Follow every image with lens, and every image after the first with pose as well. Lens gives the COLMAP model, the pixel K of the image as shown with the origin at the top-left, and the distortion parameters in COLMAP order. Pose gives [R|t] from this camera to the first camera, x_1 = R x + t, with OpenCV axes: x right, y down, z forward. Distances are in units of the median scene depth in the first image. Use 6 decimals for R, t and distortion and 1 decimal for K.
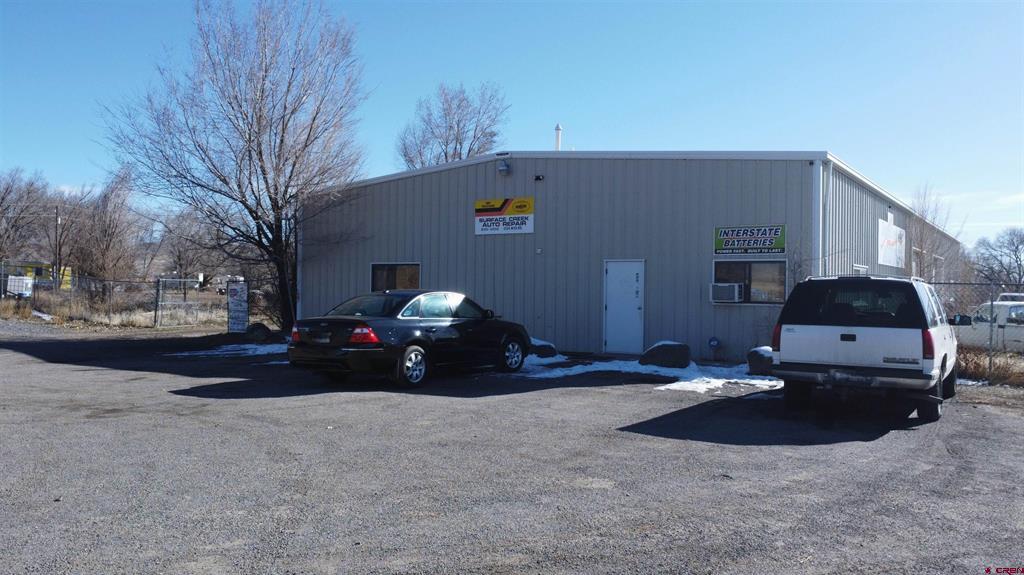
lens RADIAL K [[794.2, 0, 520.5], [0, 794.2, 286.1], [0, 0, 1]] dist [-0.001869, -0.000855]
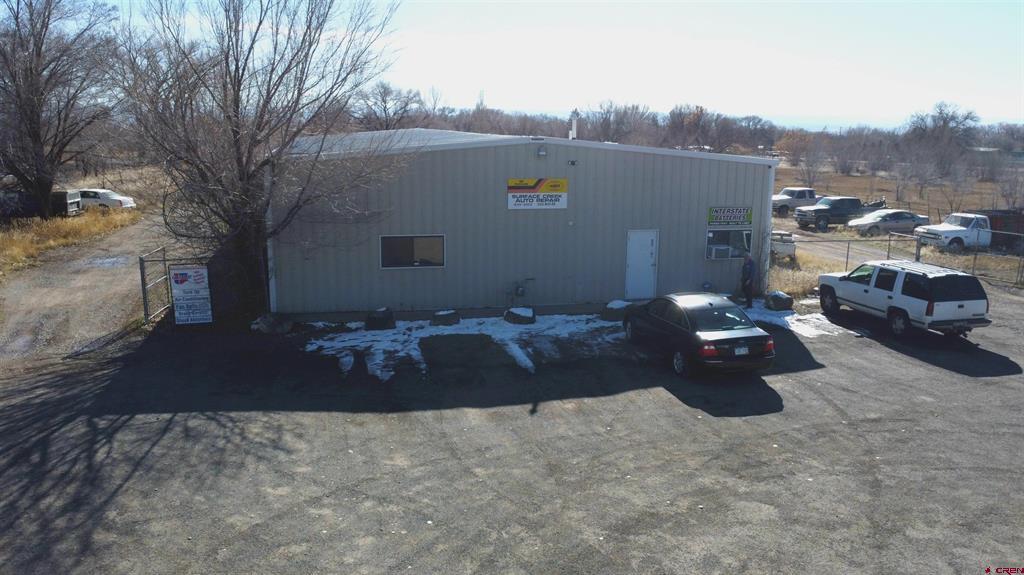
lens RADIAL K [[794.2, 0, 511.1], [0, 794.2, 286.1], [0, 0, 1]] dist [-0.001869, -0.000855]
pose [[0.692397, -0.146461, 0.706496, -0.911928], [-0.005168, 0.978149, 0.207841, -0.202179], [-0.721499, -0.147560, 0.676510, 0.230538]]
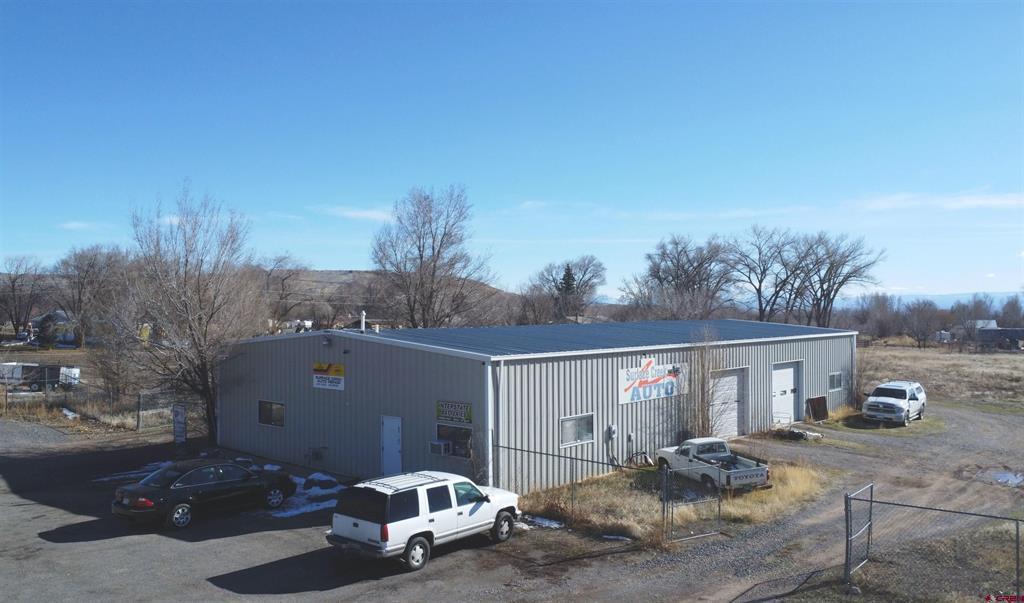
lens RADIAL K [[831.2, 0, 506.1], [0, 831.2, 306.1], [0, 0, 1]] dist [0.000697, -0.000844]
pose [[0.988844, -0.017045, -0.147978, 0.518610], [0.017519, 0.999845, 0.001905, -0.213925], [0.147923, -0.004476, 0.988989, -0.404730]]
